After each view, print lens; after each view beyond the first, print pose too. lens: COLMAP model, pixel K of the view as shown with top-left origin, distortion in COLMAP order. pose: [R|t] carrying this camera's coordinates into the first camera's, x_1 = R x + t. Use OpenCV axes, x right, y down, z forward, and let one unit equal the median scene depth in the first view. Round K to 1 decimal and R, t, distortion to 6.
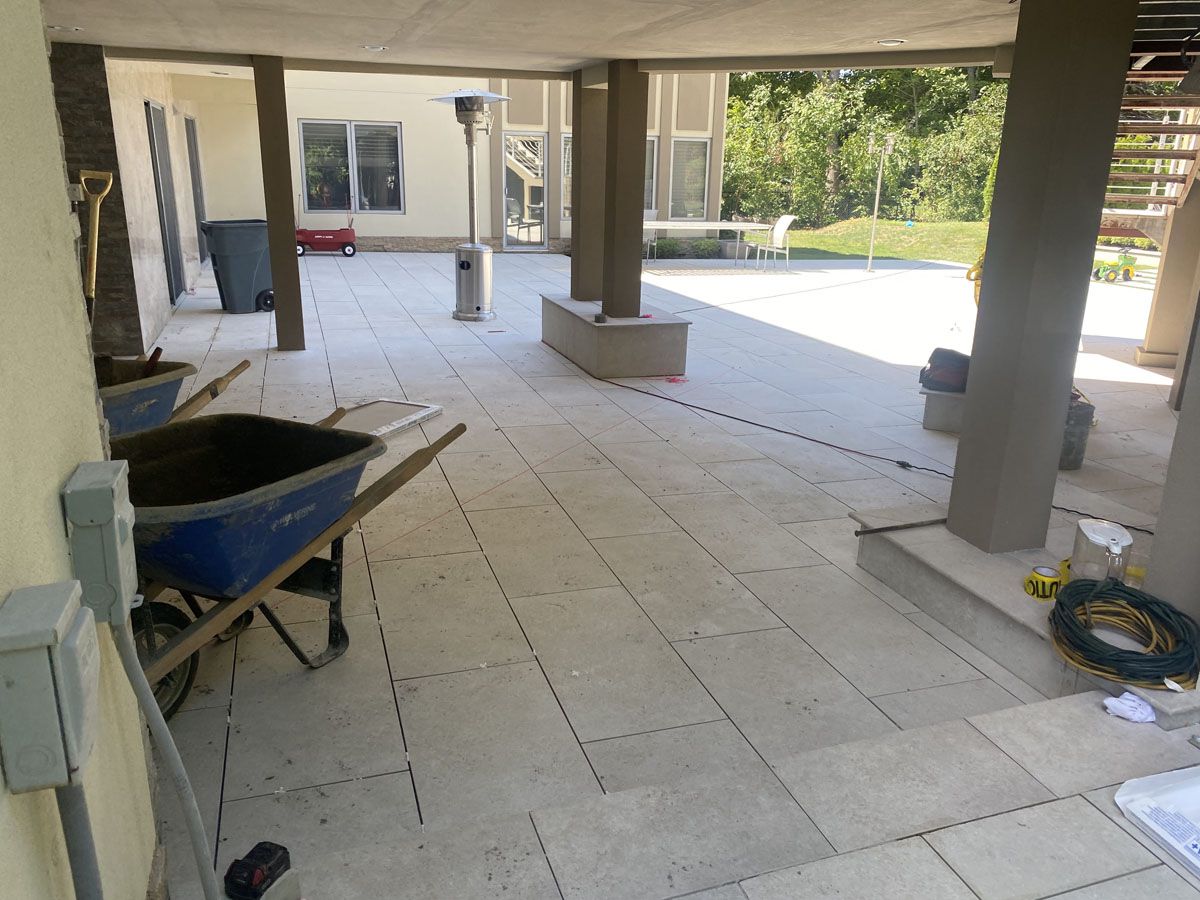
lens RADIAL K [[906.5, 0, 624.2], [0, 906.5, 447.5], [0, 0, 1]] dist [-0.000960, -0.047062]
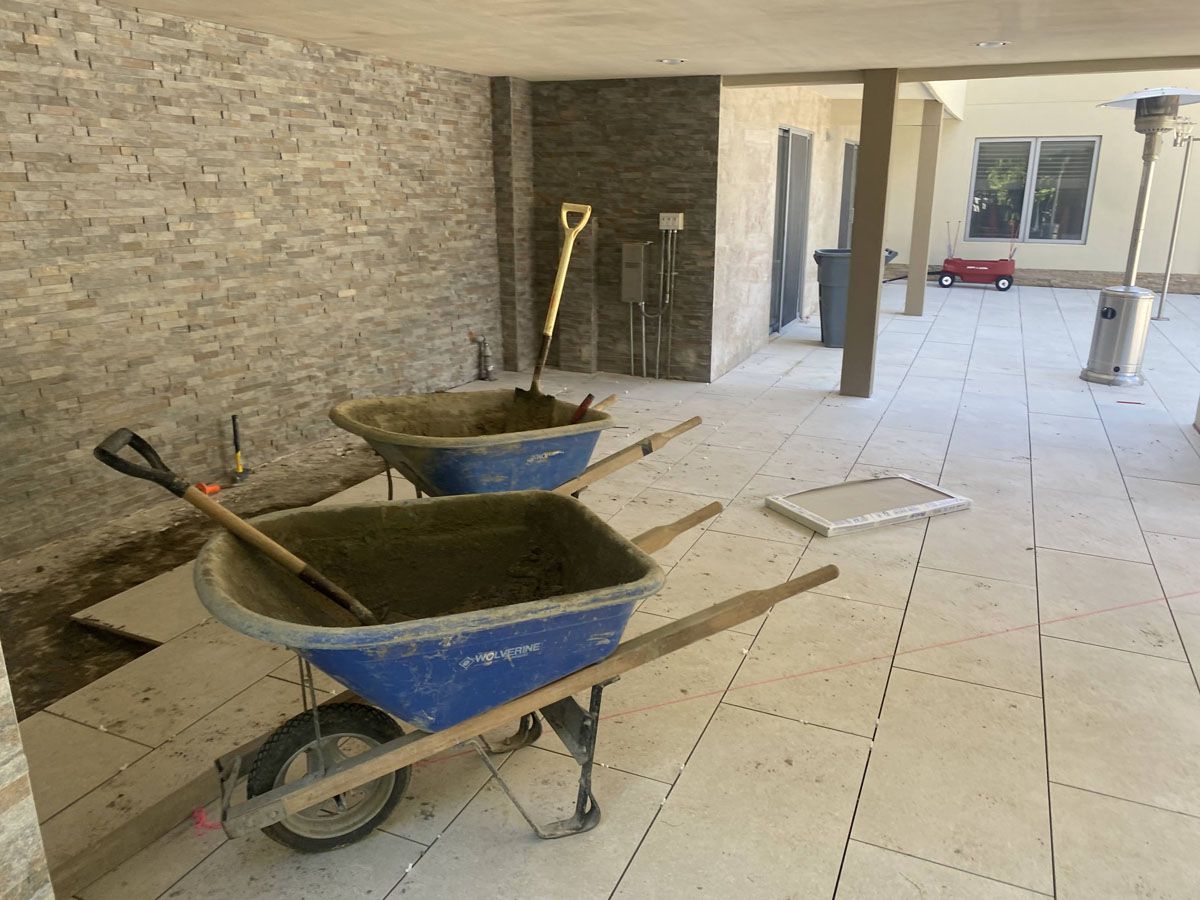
lens RADIAL K [[907.7, 0, 594.2], [0, 907.7, 448.5], [0, 0, 1]] dist [0.012189, -0.006408]
pose [[0.721509, 0.166169, -0.672170, 0.082455], [-0.182921, 0.982031, 0.046422, -0.066733], [0.667805, 0.089461, 0.738940, 0.213329]]
